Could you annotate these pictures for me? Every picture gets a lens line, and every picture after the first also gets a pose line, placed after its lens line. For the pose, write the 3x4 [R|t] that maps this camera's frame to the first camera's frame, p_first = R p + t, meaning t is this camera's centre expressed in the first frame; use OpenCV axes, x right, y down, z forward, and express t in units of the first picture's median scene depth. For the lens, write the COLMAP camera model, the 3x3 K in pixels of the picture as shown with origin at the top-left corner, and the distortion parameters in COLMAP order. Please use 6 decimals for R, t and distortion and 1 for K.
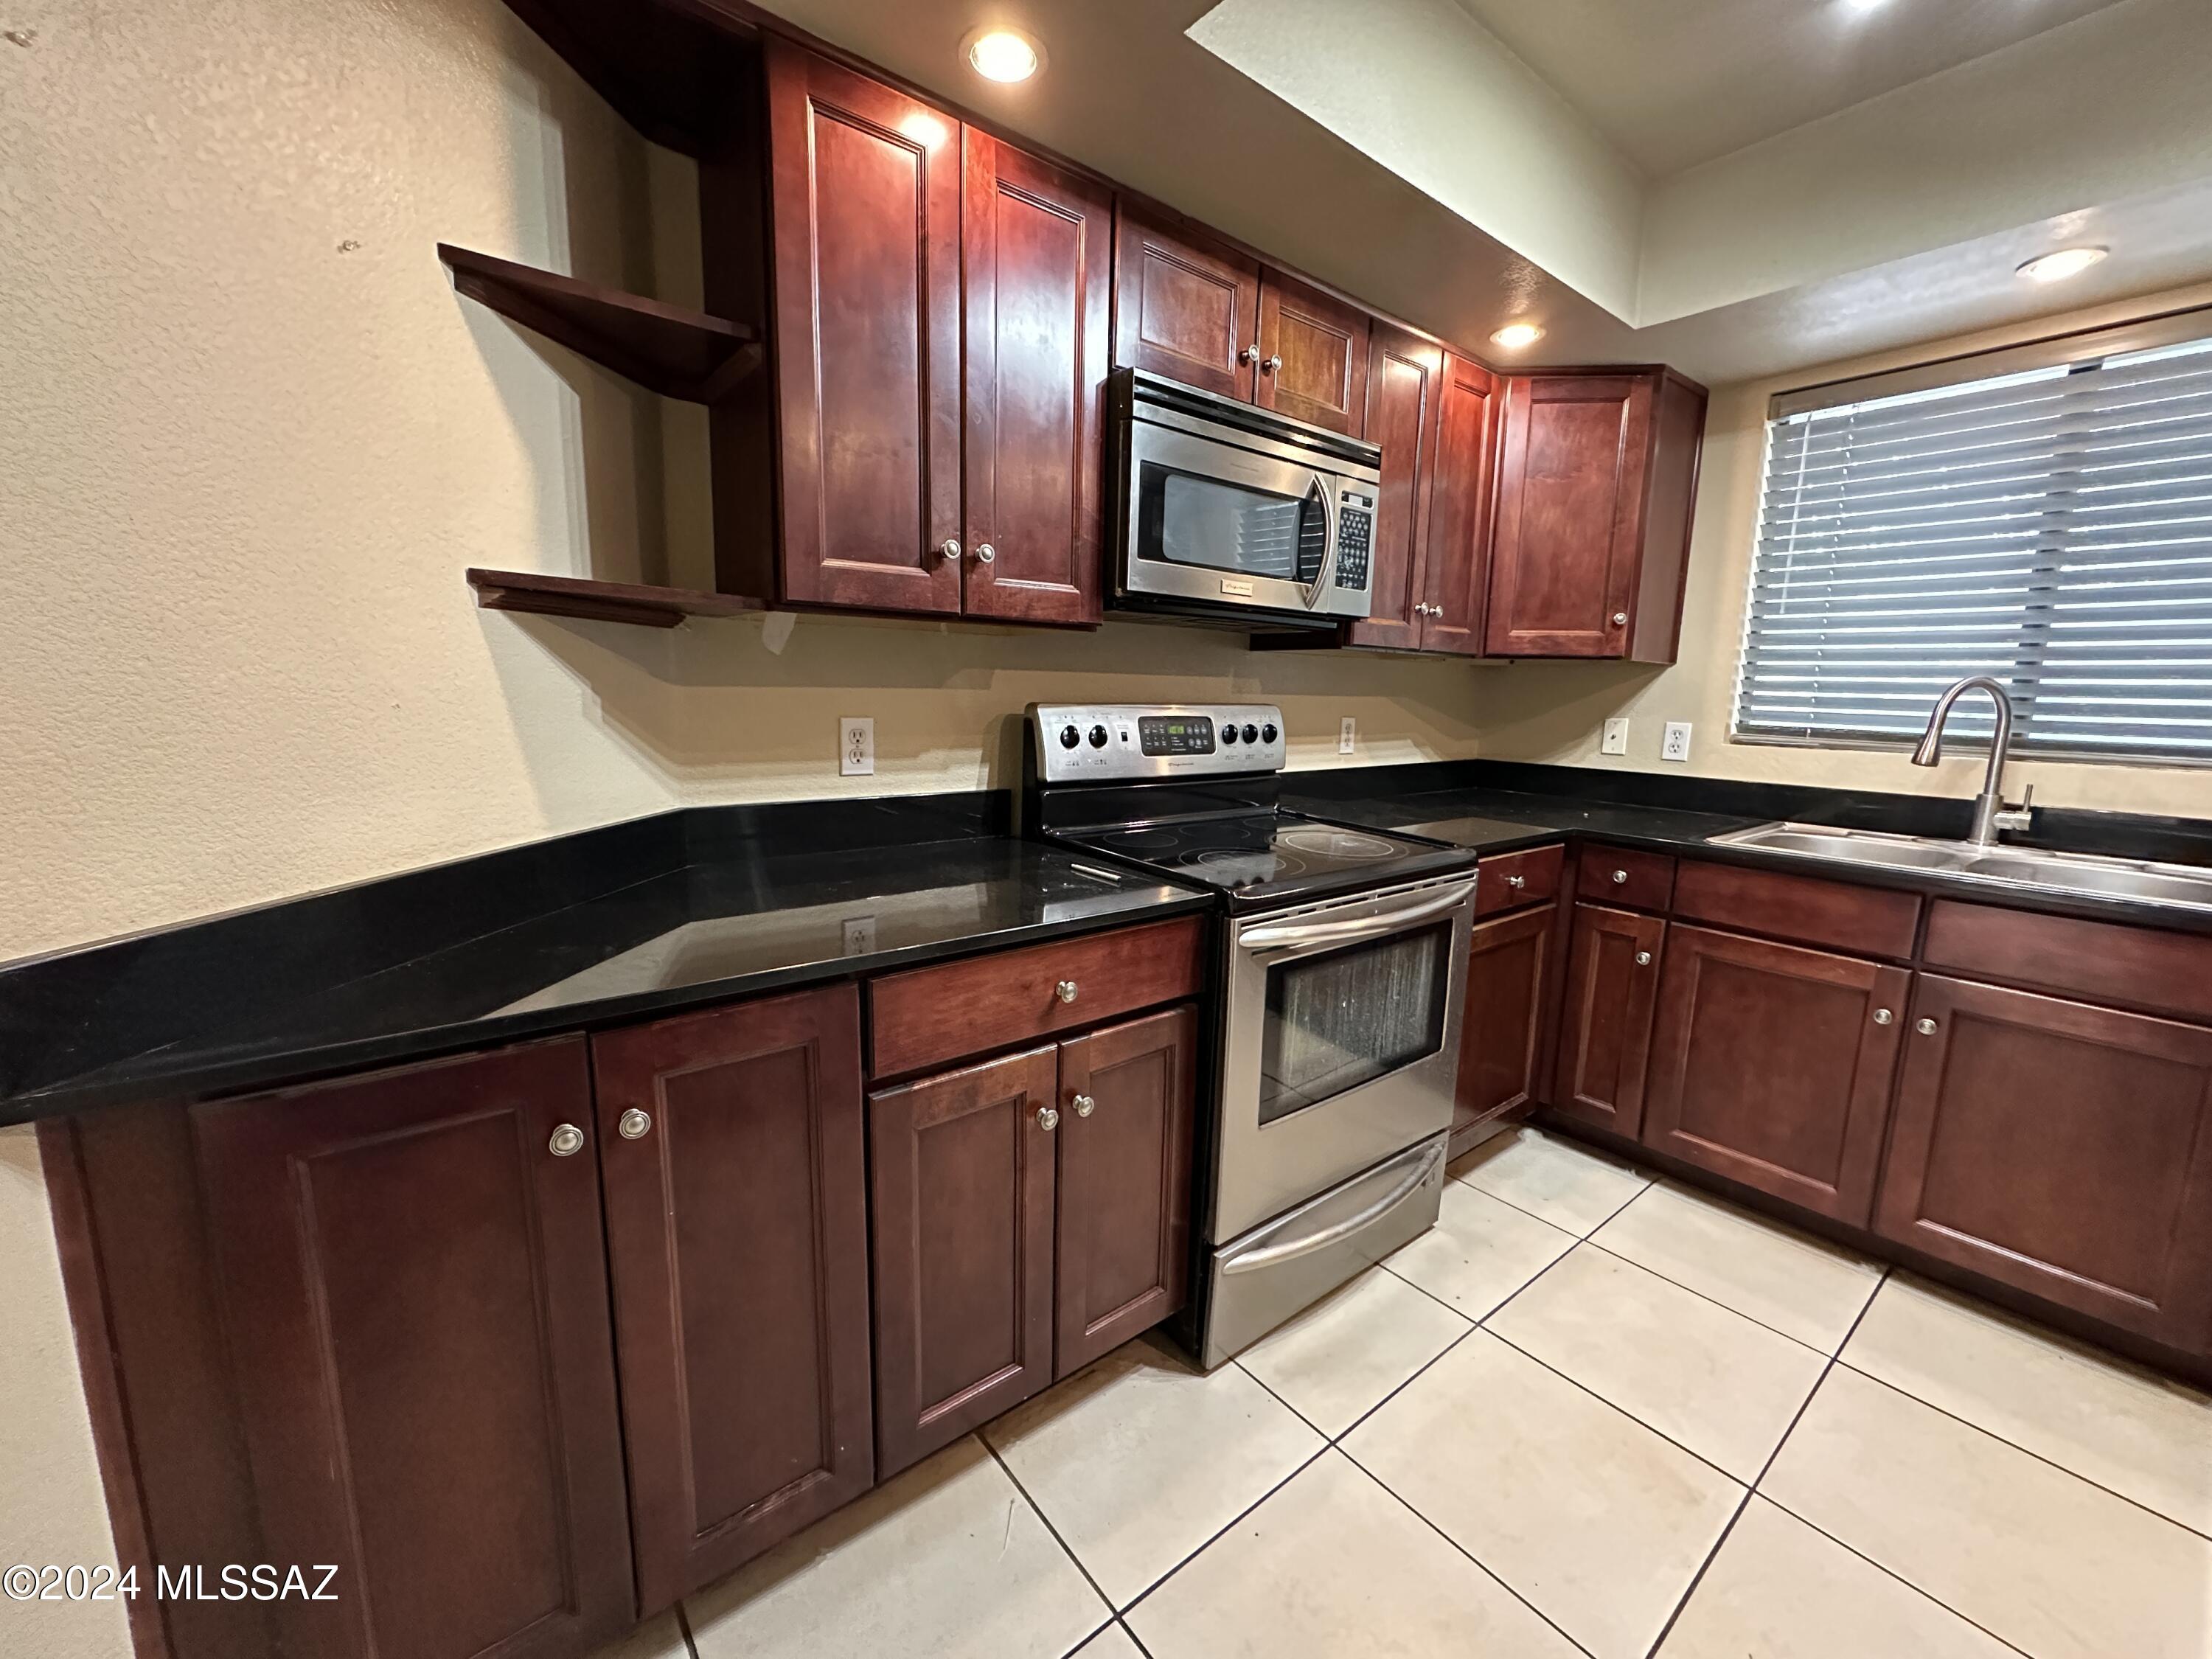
lens RADIAL K [[886.8, 0, 1108.0], [0, 886.8, 826.4], [0, 0, 1]] dist [-0.001338, 0.005811]
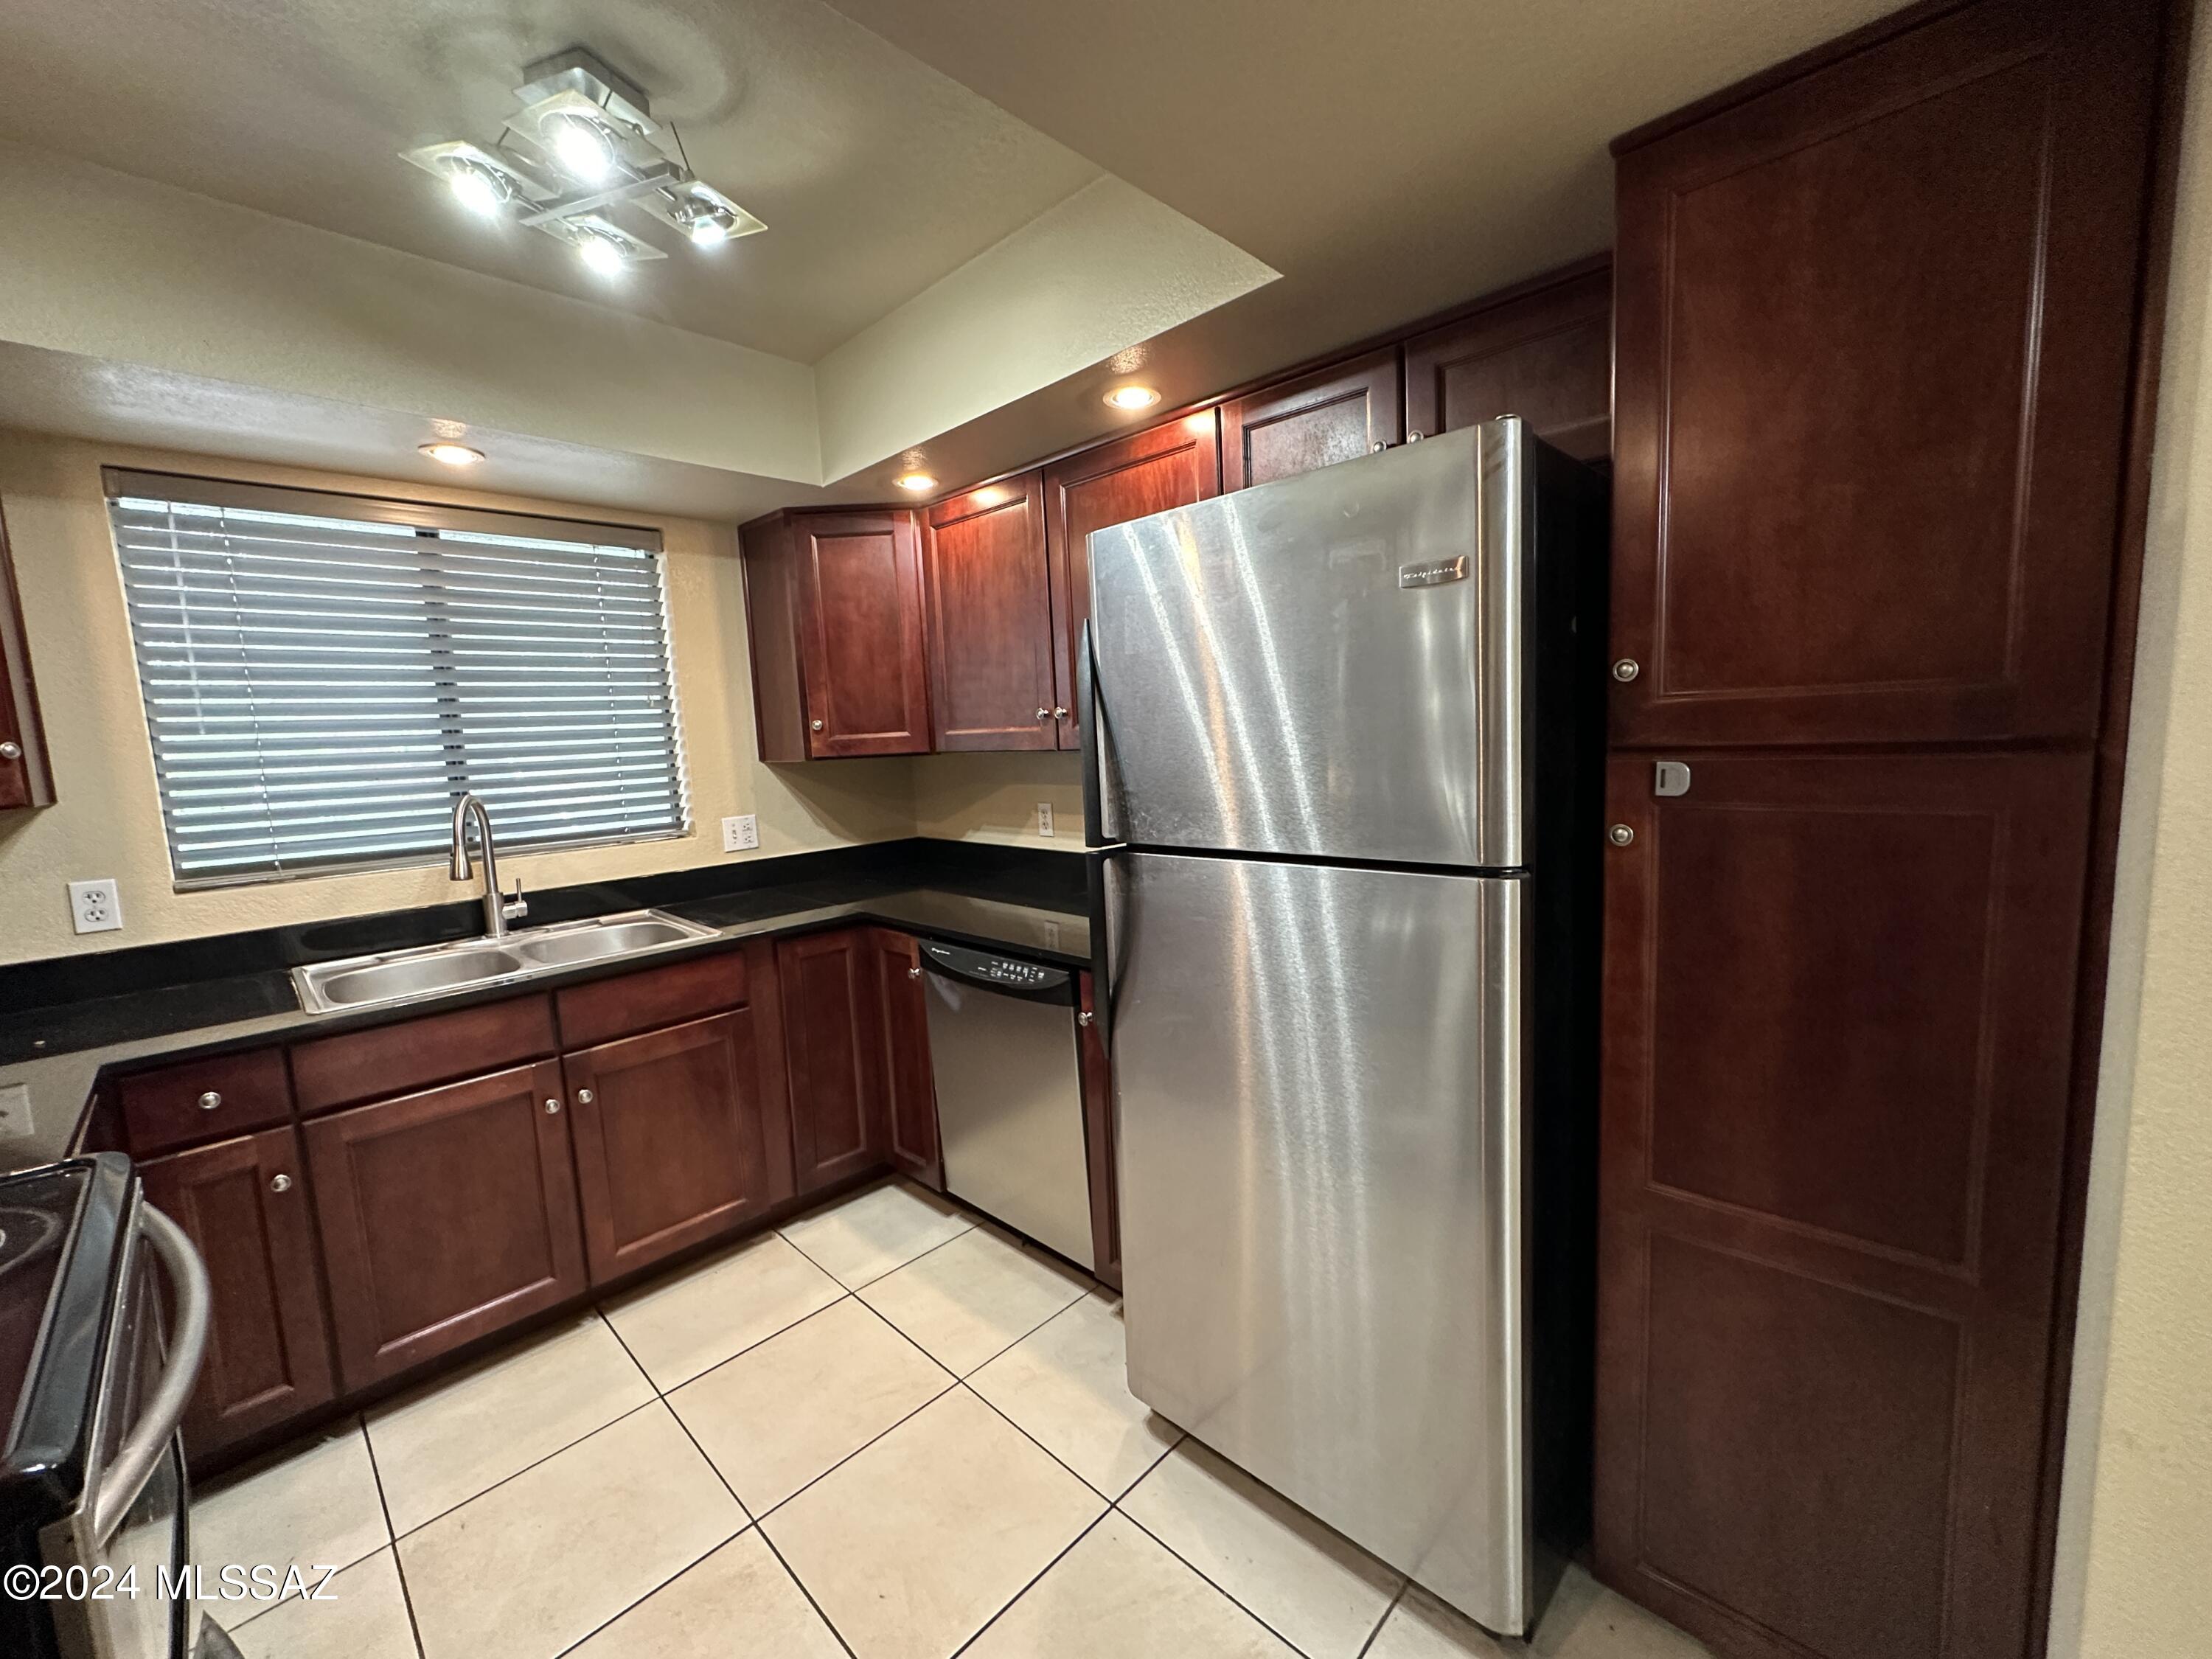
lens RADIAL K [[886.8, 0, 1108.0], [0, 886.8, 826.4], [0, 0, 1]] dist [-0.001338, 0.005811]
pose [[-0.117653, -0.131797, 0.984270, -0.220836], [0.198967, 0.967927, 0.153391, -0.135970], [-0.972918, 0.213884, -0.087656, 0.305784]]
